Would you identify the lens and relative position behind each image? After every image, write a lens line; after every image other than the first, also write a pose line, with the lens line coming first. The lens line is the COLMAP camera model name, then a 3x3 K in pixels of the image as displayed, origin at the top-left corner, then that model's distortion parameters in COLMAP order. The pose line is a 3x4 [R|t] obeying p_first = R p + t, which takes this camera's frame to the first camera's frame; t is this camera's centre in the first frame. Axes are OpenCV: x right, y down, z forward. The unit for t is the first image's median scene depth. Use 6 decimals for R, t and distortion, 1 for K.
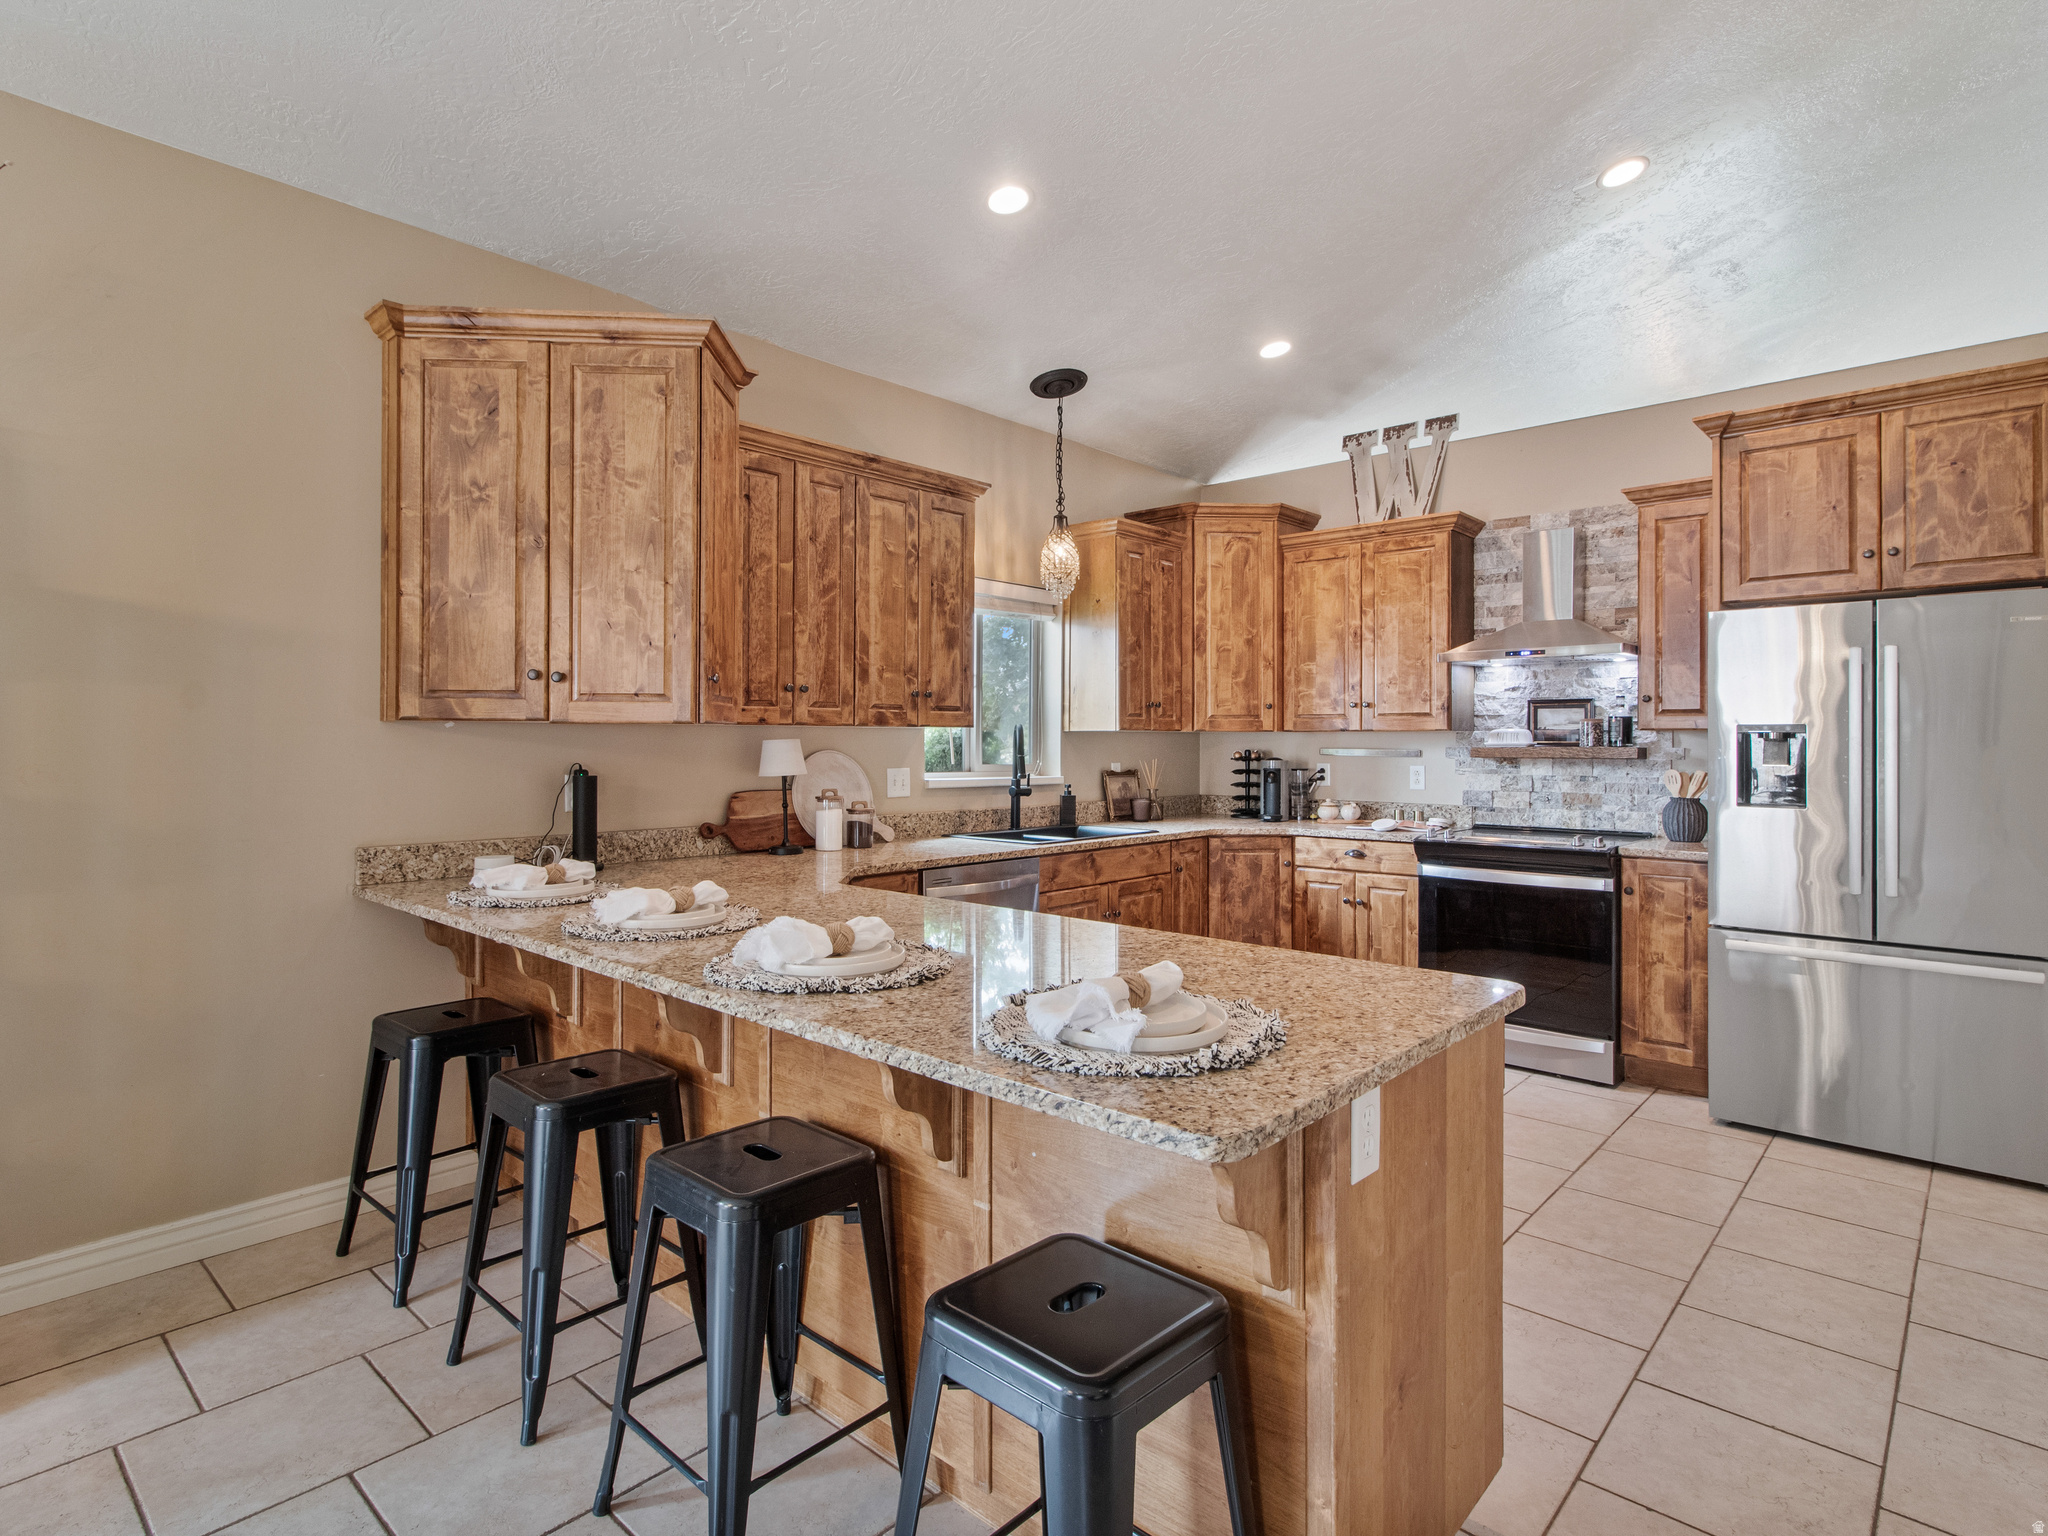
lens RADIAL K [[1077.1, 0, 1016.3], [0, 1077.1, 749.8], [0, 0, 1]] dist [0.000060, 0.000520]
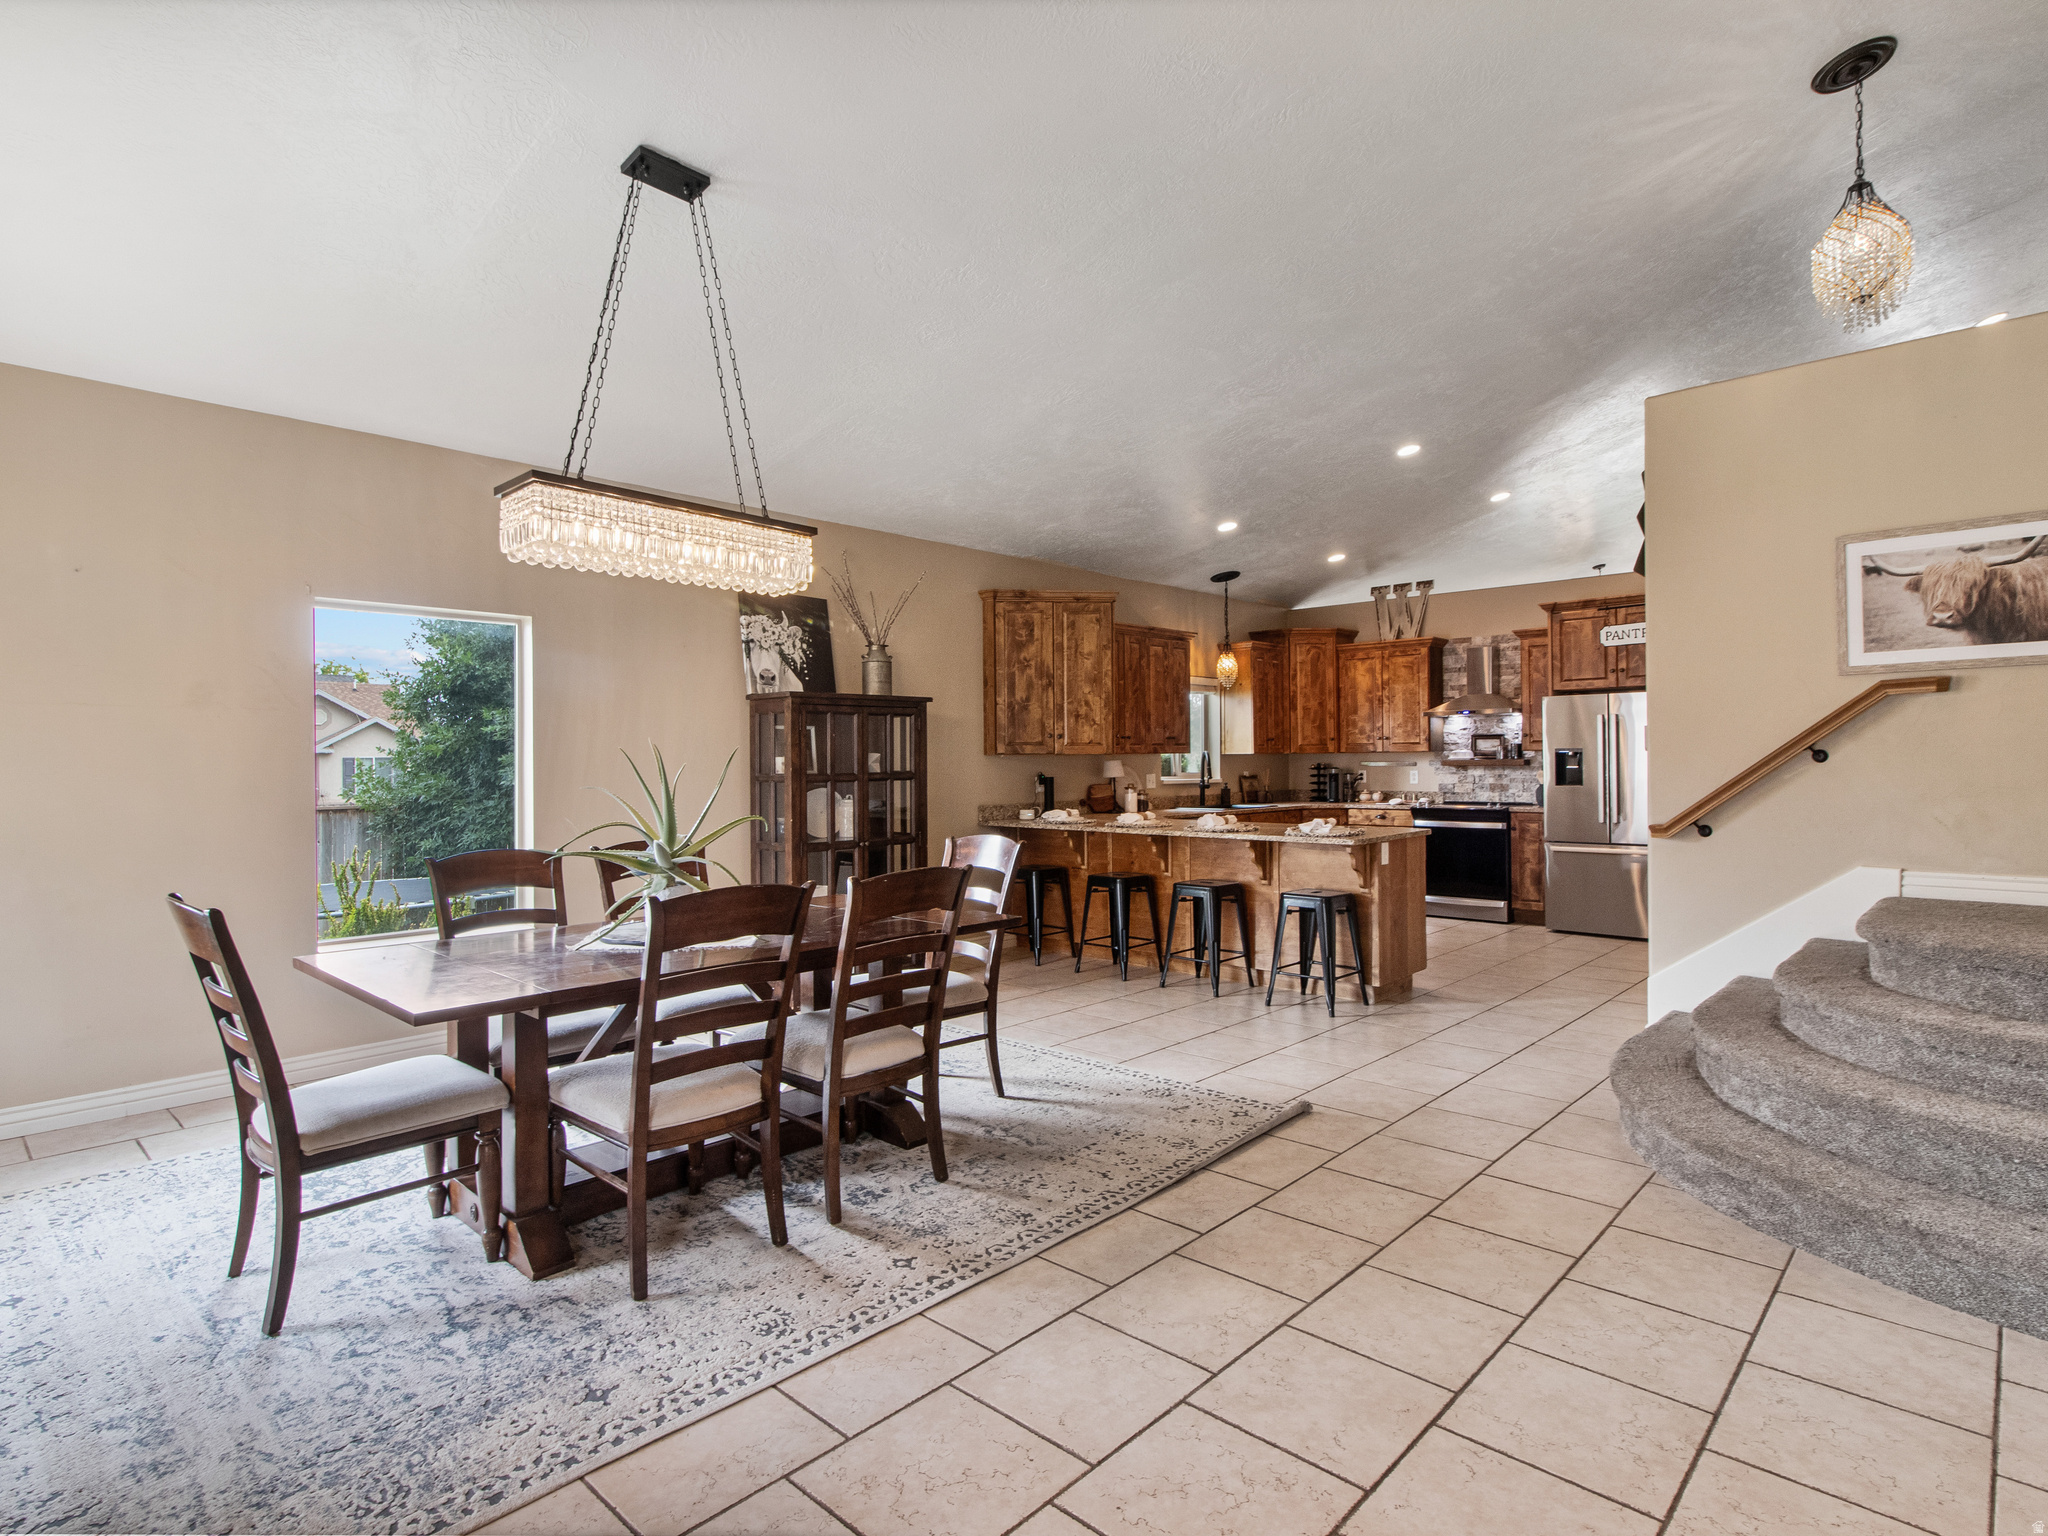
lens RADIAL K [[1067.1, 0, 1024.0], [0, 1067.1, 768.0], [0, 0, 1]] dist [0.000865, 0.001645]
pose [[0.999810, -0.011941, -0.015435, -0.285058], [0.011929, 0.999928, -0.000864, 0.004131], [0.015444, 0.000680, 0.999881, -0.894129]]
